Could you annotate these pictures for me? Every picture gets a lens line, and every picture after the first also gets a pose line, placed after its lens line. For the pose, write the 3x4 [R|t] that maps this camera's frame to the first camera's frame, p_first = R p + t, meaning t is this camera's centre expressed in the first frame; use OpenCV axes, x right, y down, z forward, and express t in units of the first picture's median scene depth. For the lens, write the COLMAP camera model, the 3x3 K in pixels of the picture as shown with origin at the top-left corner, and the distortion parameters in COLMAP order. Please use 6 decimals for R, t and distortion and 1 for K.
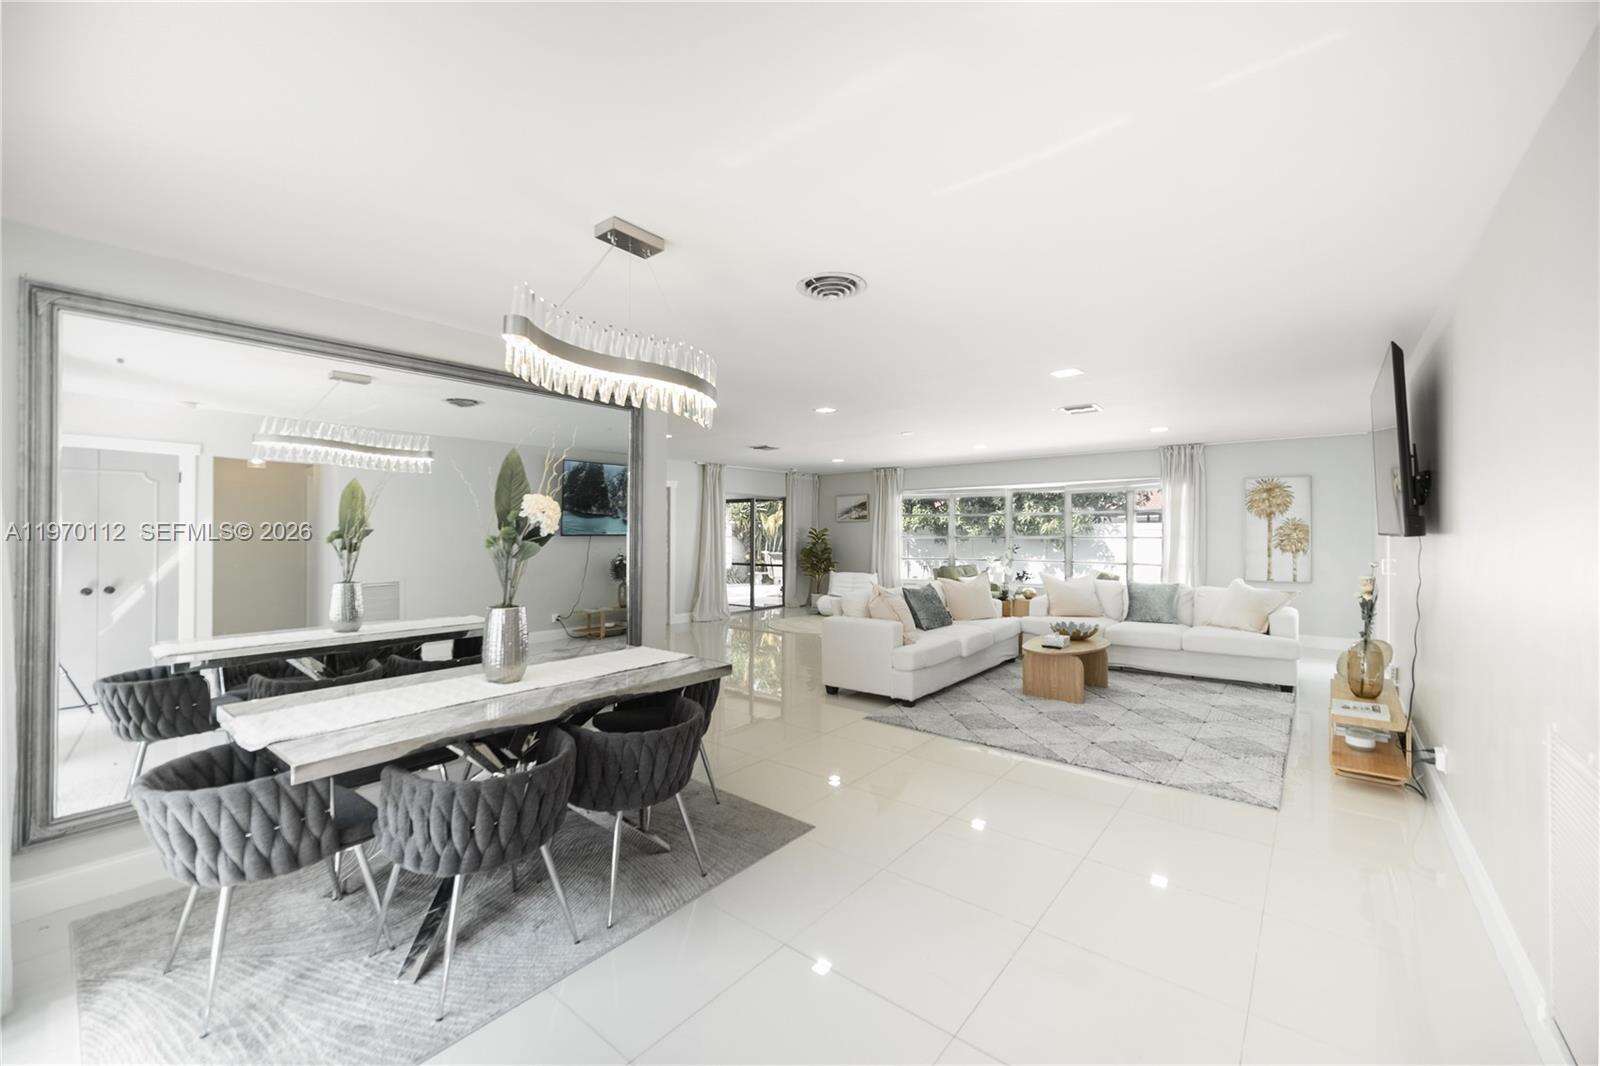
lens RADIAL K [[630.6, 0, 793.3], [0, 630.6, 534.1], [0, 0, 1]] dist [-0.001984, 0.000294]
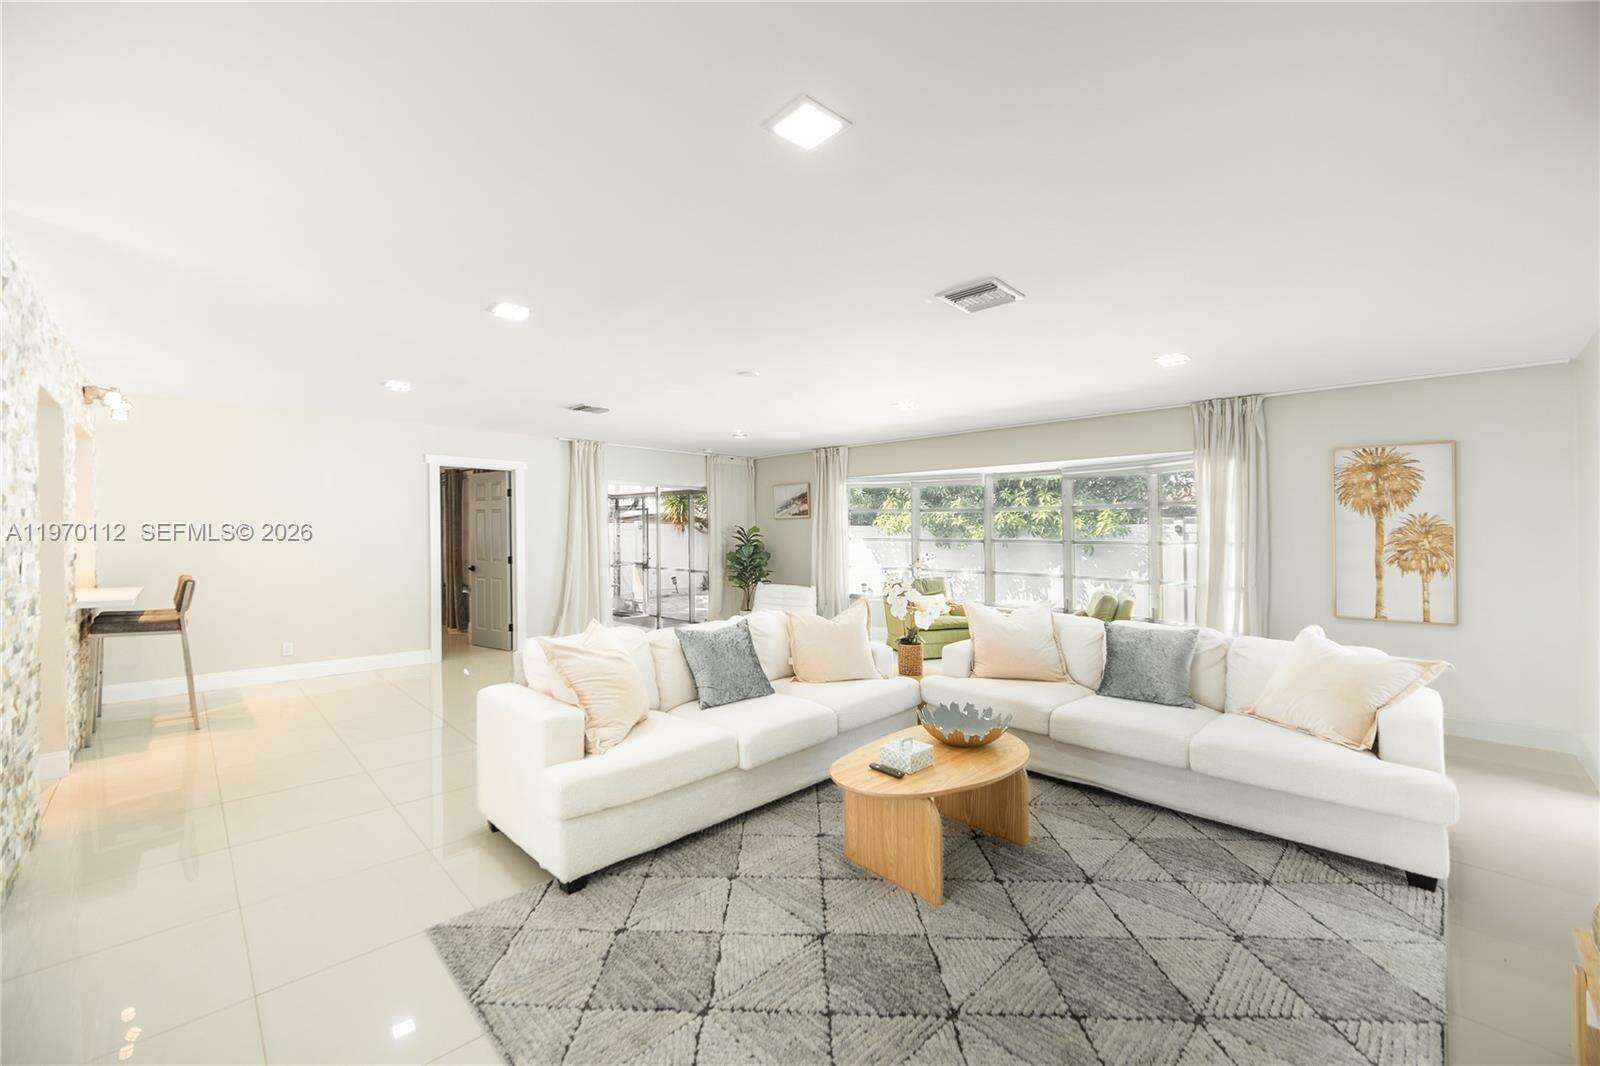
lens RADIAL K [[630.6, 0, 797.6], [0, 630.6, 519.3], [0, 0, 1]] dist [-0.001984, 0.000294]
pose [[0.994929, 0.007513, -0.100298, 0.259703], [-0.009915, 0.999675, -0.023471, -0.000723], [0.100089, 0.024346, 0.994681, 0.340496]]
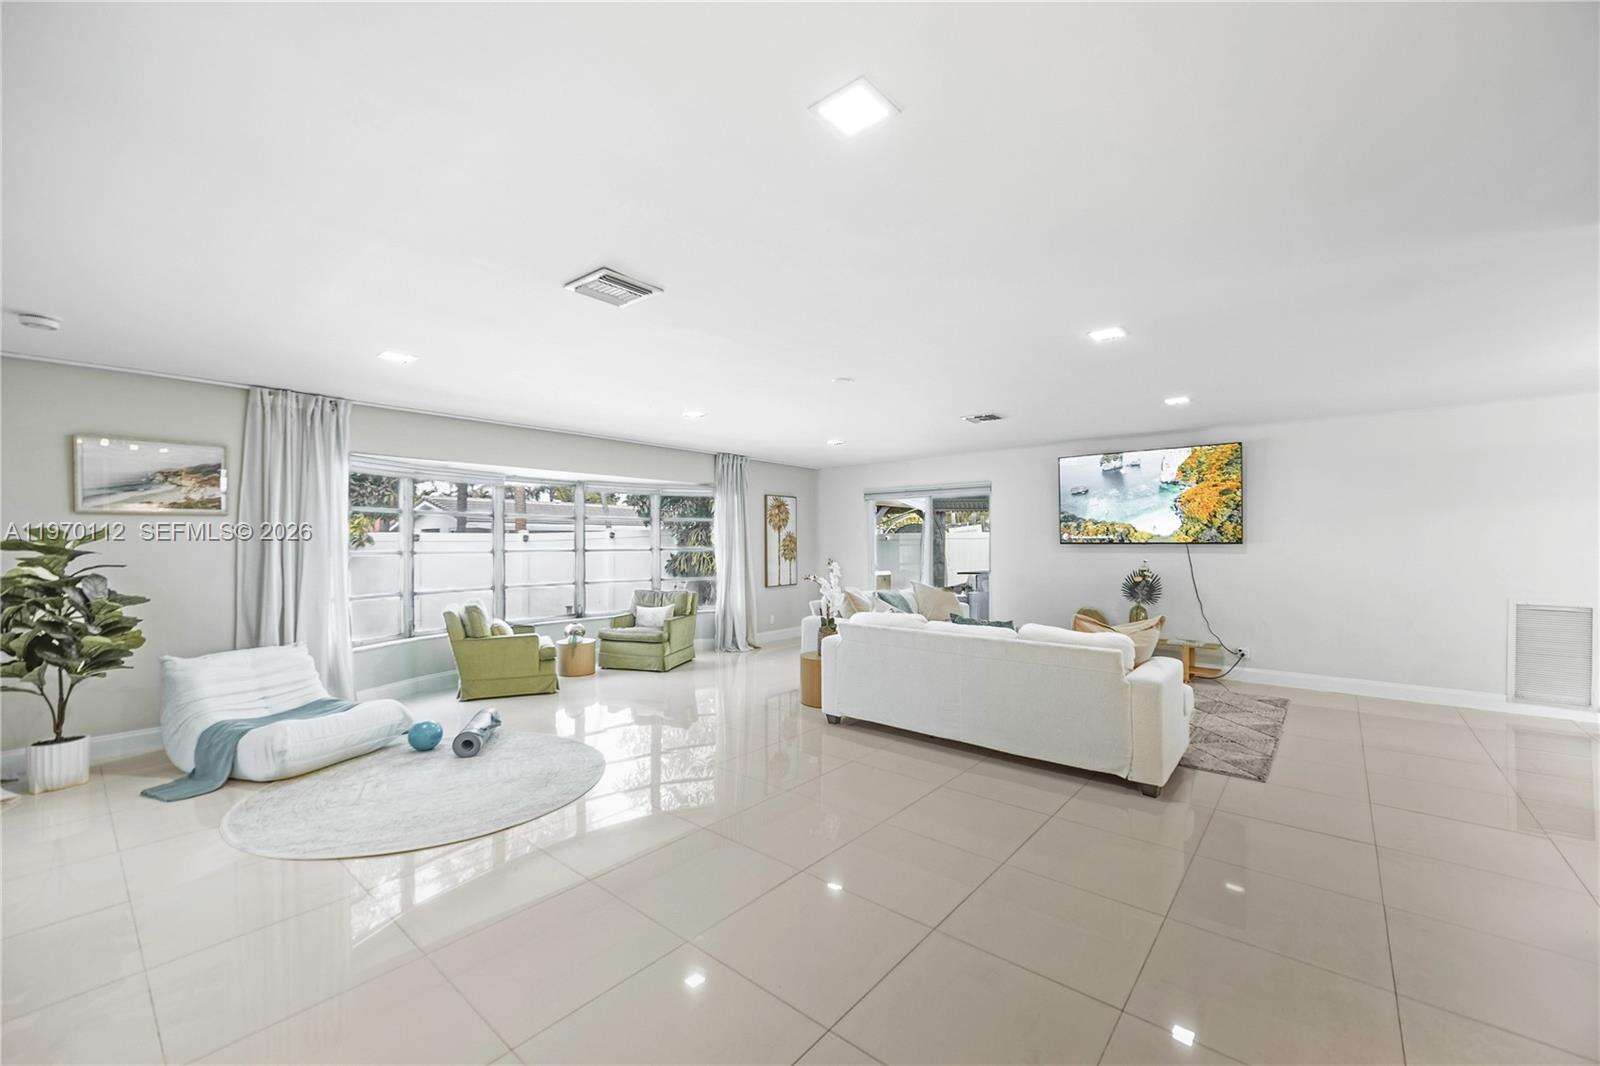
lens RADIAL K [[630.6, 0, 796.4], [0, 630.6, 538.8], [0, 0, 1]] dist [-0.001984, 0.000294]
pose [[0.011621, 0.009403, 0.999888, -0.381226], [0.005724, 0.999939, -0.009470, 0.000289], [-0.999916, 0.005834, 0.011566, 0.923202]]
